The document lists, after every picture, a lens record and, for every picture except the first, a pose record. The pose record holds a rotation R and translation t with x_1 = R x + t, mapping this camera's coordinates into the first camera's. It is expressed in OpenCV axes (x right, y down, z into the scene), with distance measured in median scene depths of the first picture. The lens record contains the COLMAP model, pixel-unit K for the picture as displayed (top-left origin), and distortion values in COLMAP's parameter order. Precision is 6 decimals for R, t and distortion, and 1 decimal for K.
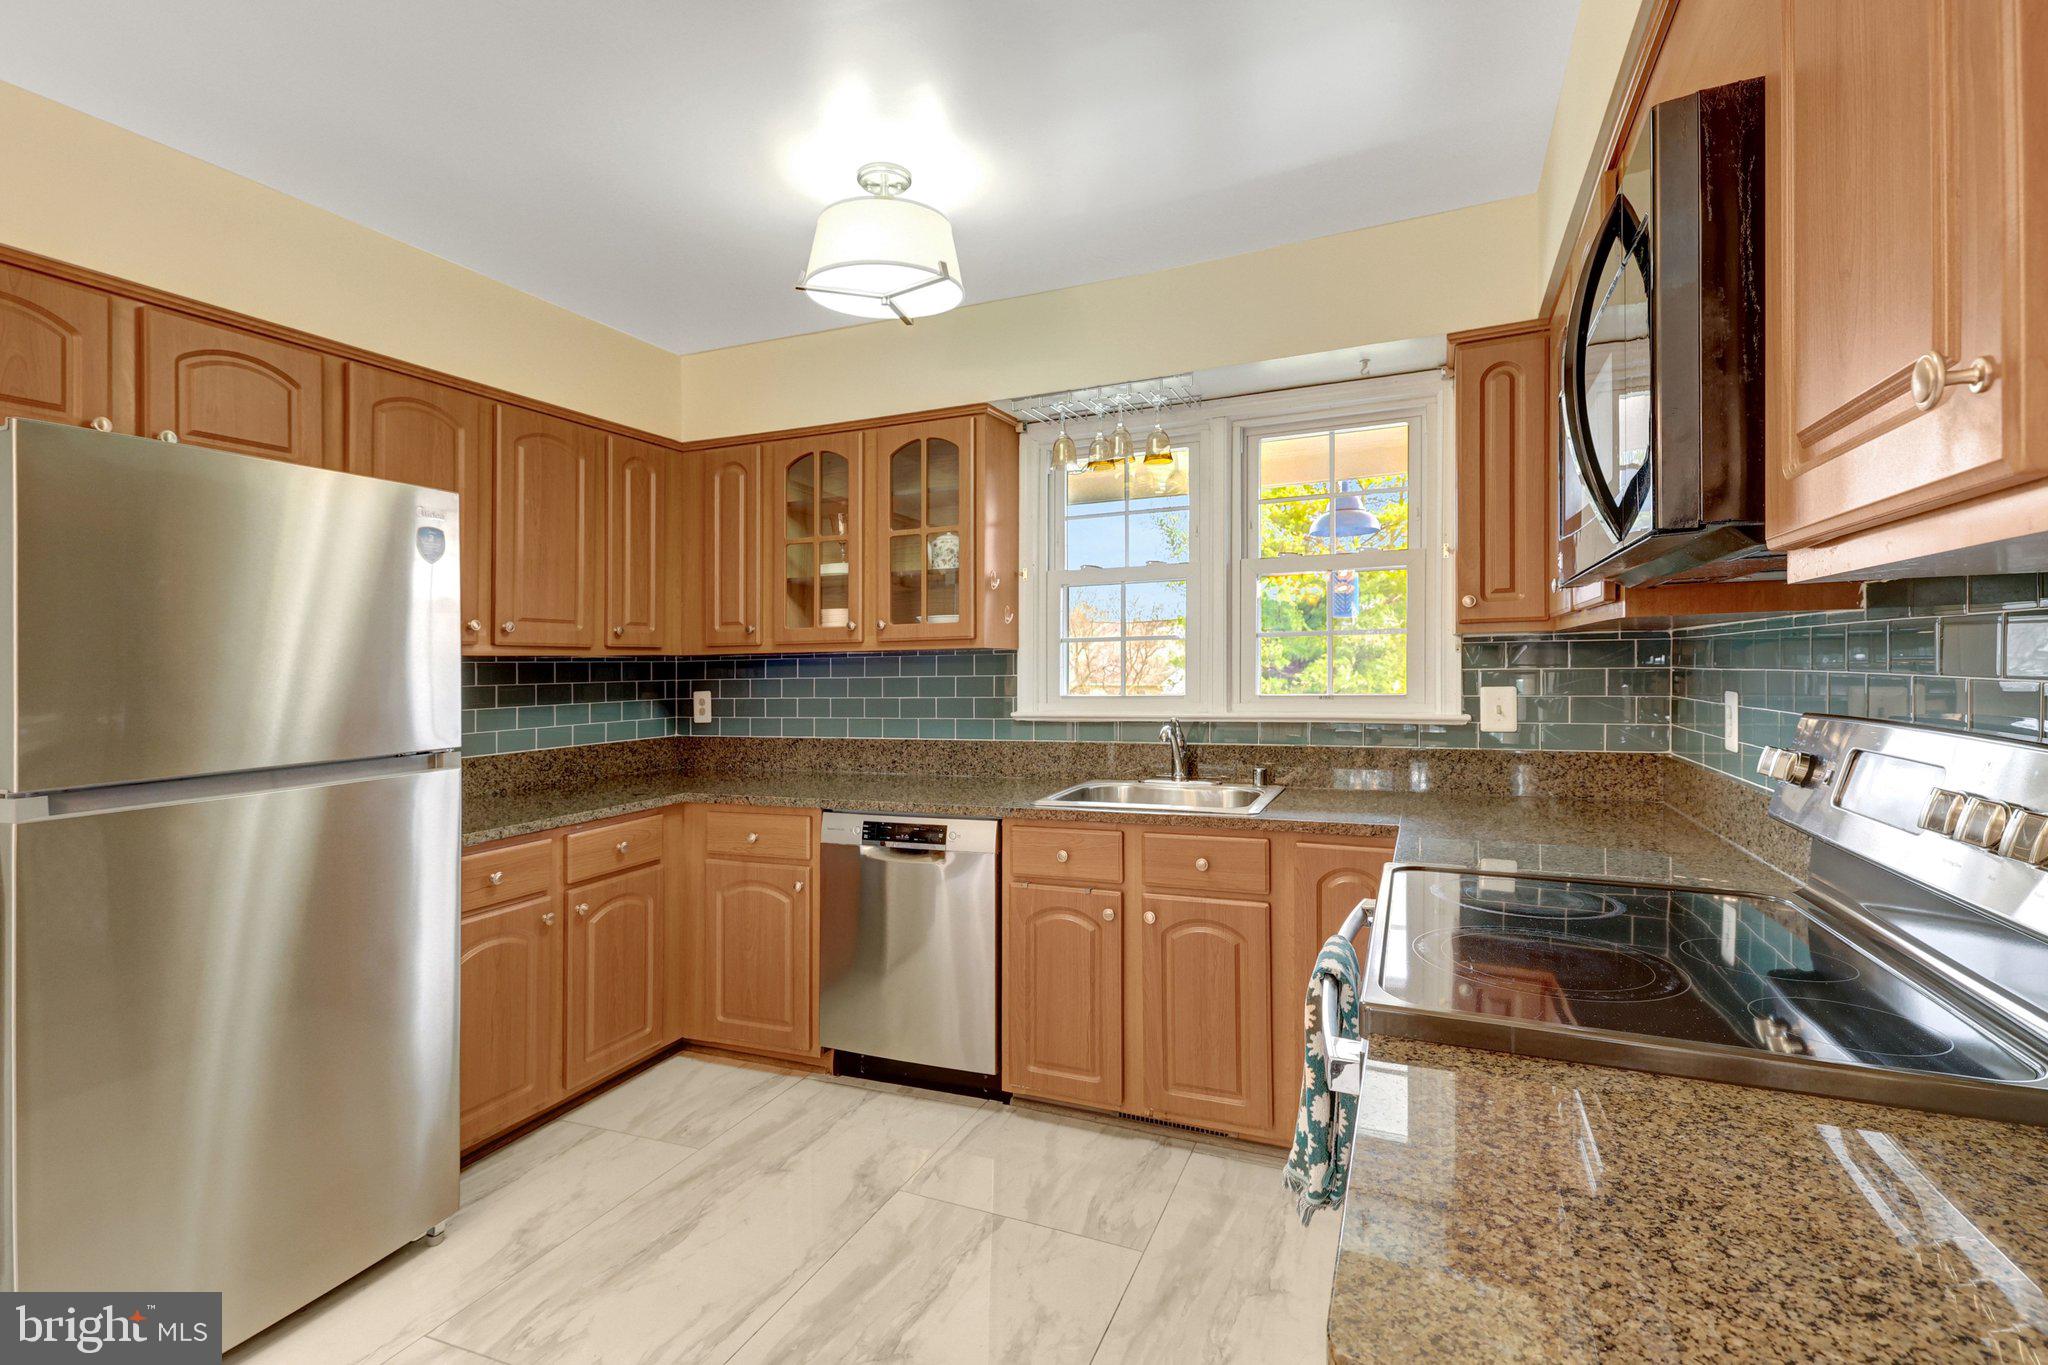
lens RADIAL K [[961.6, 0, 1023.4], [0, 961.6, 657.8], [0, 0, 1]] dist [0.043203, 0.000026]
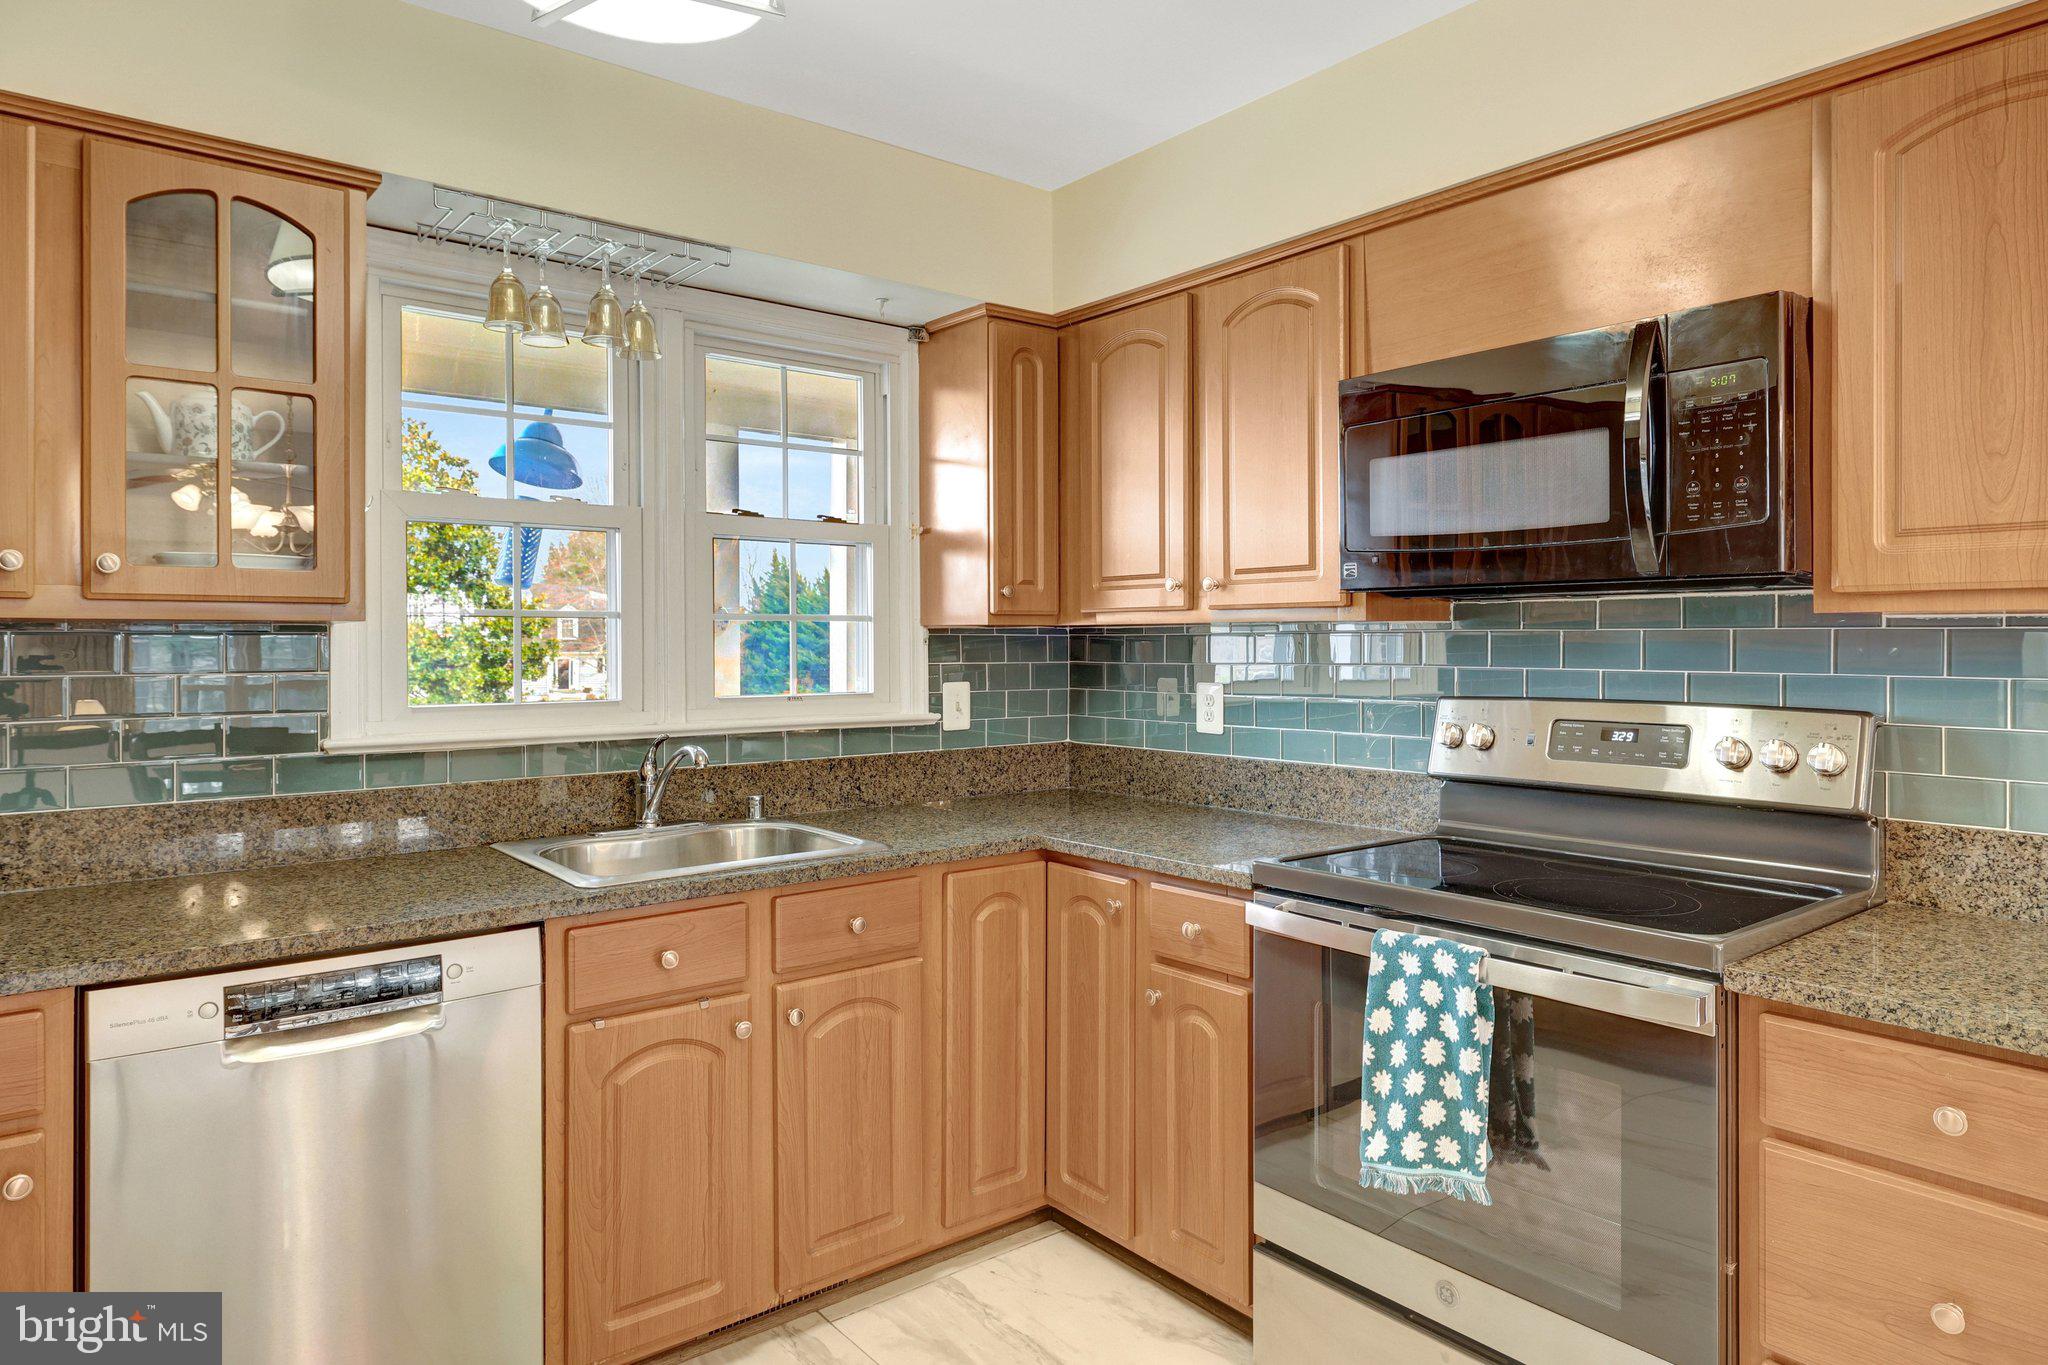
lens RADIAL K [[1206.0, 0, 1023.2], [0, 1206.0, 627.8], [0, 0, 1]] dist [0.001936, -0.000290]
pose [[0.472407, 0.028725, 0.880912, -0.480133], [-0.013014, 0.999587, -0.025616, 0.005902], [-0.881284, 0.000637, 0.472586, 0.370120]]
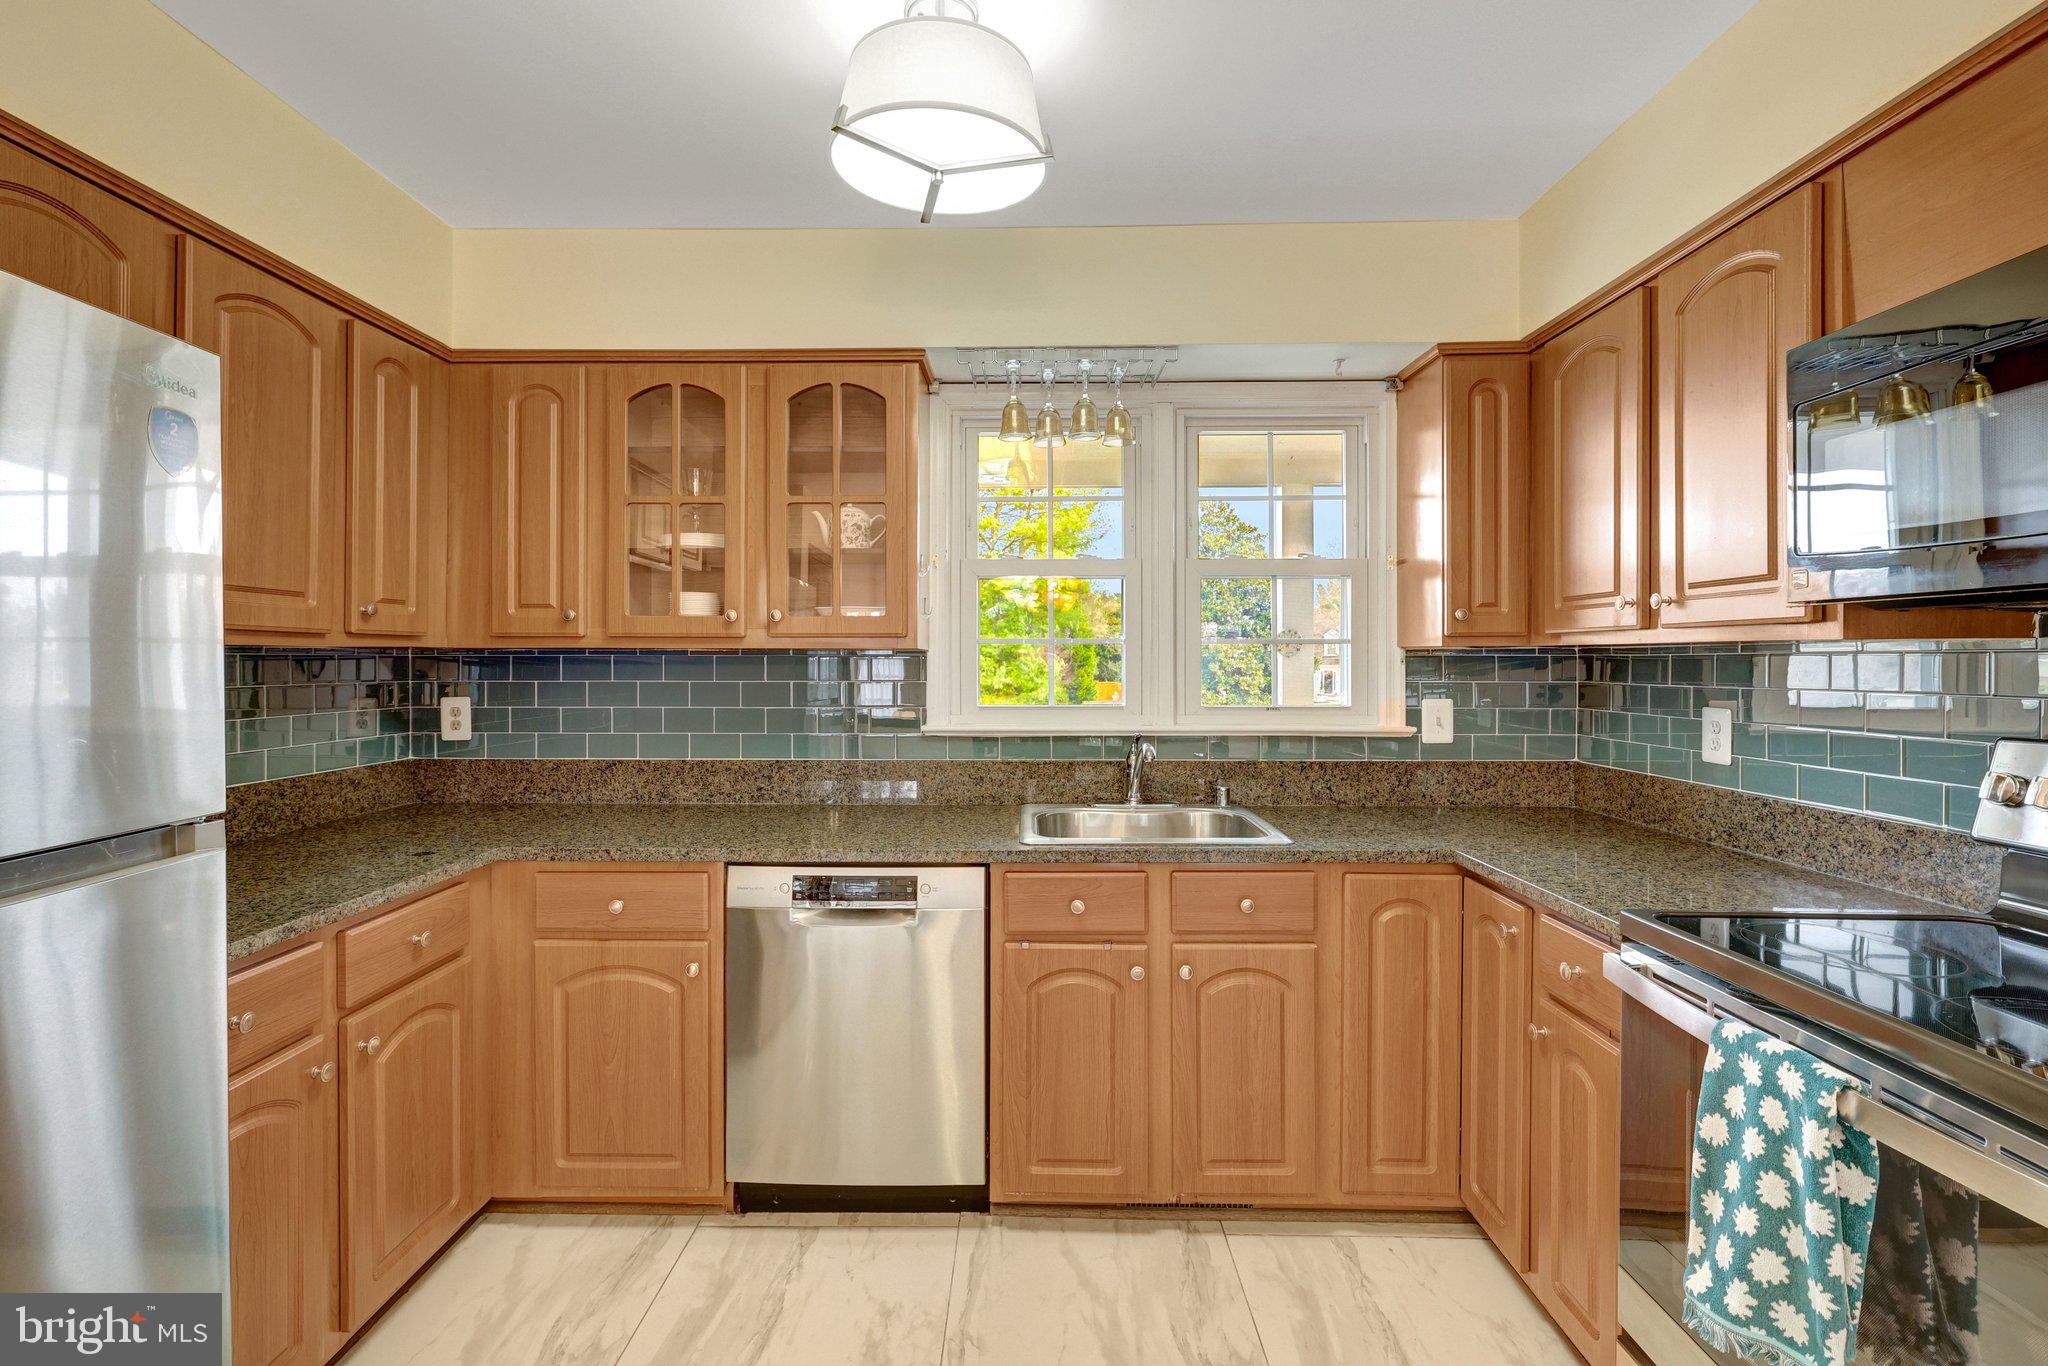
lens RADIAL K [[924.4, 0, 1016.4], [0, 924.4, 655.8], [0, 0, 1]] dist [-0.000434, 0.000125]
pose [[0.925443, 0.019704, 0.378374, -0.269757], [-0.019644, 0.999799, -0.004019, -0.002587], [-0.378377, -0.003713, 0.925644, 0.255355]]
